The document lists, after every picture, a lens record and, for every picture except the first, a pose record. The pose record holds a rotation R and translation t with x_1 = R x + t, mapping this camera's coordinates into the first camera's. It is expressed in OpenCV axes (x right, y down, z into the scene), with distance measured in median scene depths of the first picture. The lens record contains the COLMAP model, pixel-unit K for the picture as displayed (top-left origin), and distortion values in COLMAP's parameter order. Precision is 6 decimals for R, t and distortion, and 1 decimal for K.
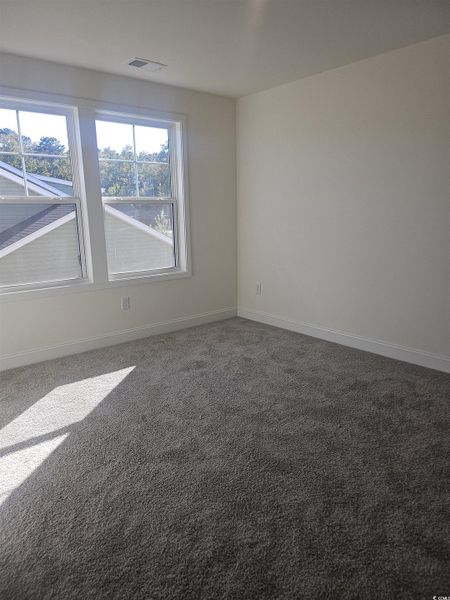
lens RADIAL K [[423.9, 0, 225.0], [0, 423.9, 300.0], [0, 0, 1]] dist [0.039929, -0.000163]
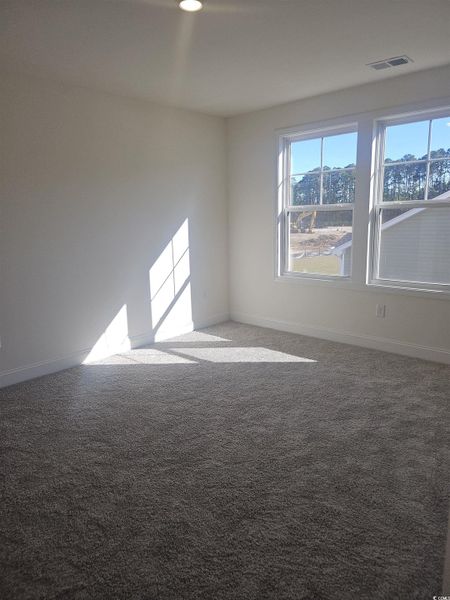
lens RADIAL K [[427.4, 0, 225.0], [0, 427.4, 300.0], [0, 0, 1]] dist [-0.000379, -0.002268]
pose [[0.117241, 0.204197, -0.971884, 0.800458], [-0.193534, 0.964568, 0.179313, -0.146941], [0.974063, 0.167070, 0.152606, 0.598505]]
